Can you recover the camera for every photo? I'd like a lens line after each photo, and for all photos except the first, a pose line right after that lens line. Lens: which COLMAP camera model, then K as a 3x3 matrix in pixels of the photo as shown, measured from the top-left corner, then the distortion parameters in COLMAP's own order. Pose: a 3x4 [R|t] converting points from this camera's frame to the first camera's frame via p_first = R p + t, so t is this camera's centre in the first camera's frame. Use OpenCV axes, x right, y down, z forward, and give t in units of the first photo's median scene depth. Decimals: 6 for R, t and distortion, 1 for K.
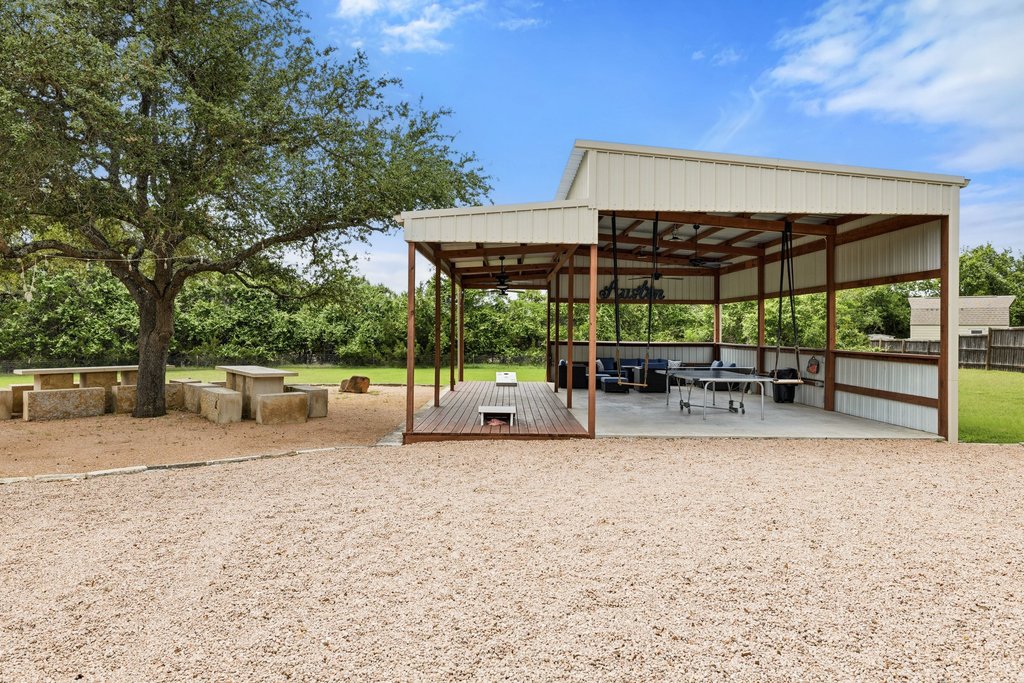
lens RADIAL K [[635.1, 0, 518.5], [0, 635.1, 340.2], [0, 0, 1]] dist [0.001070, 0.001126]
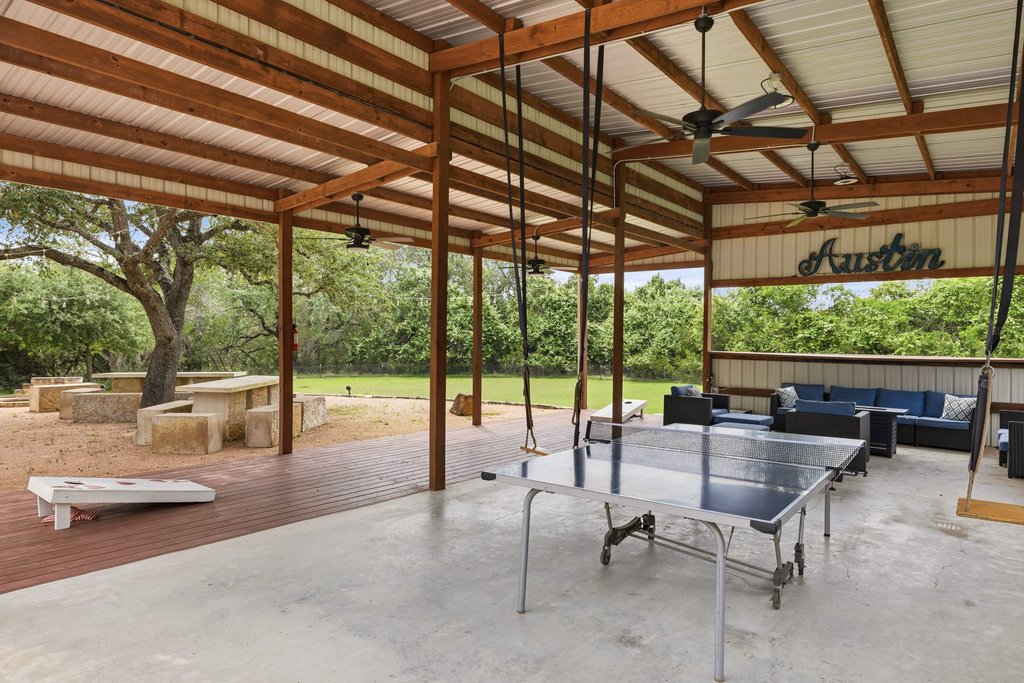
lens RADIAL K [[607.8, 0, 513.9], [0, 607.8, 336.0], [0, 0, 1]] dist [0.004728, 0.000118]
pose [[0.773144, -0.005572, -0.634206, 0.241356], [-0.010819, 0.999700, -0.021972, 0.000084], [0.634138, 0.023849, 0.772852, 0.395104]]
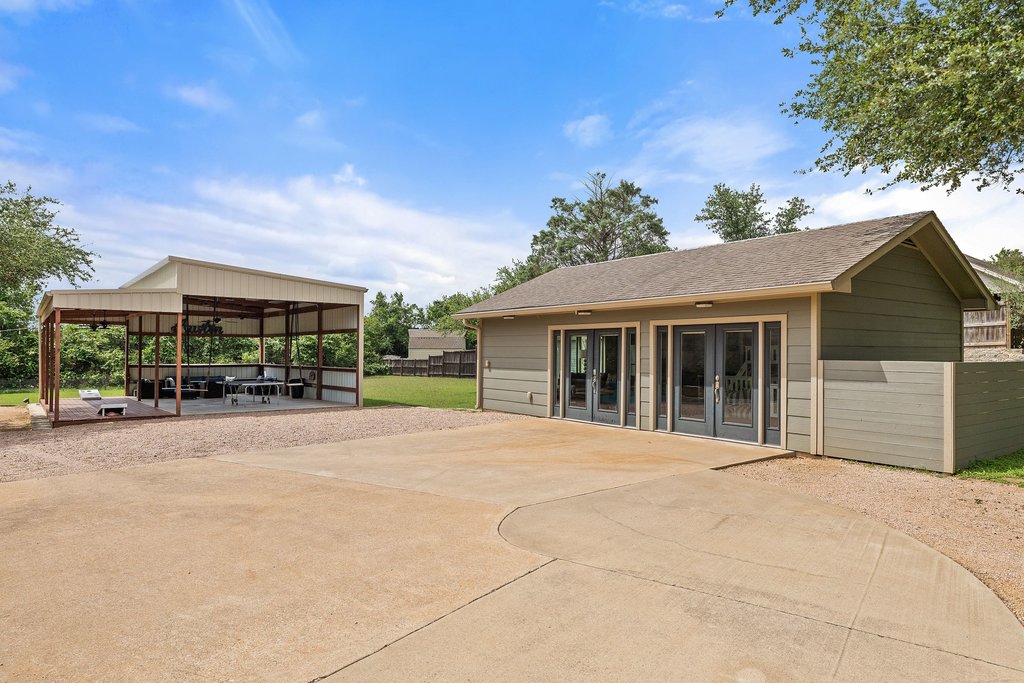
lens RADIAL K [[635.1, 0, 518.5], [0, 635.1, 340.2], [0, 0, 1]] dist [0.001070, 0.001126]
pose [[0.792893, 0.004890, 0.609342, -0.100389], [0.013822, 0.999566, -0.026007, -0.003256], [-0.609204, 0.029043, 0.792481, -0.474868]]
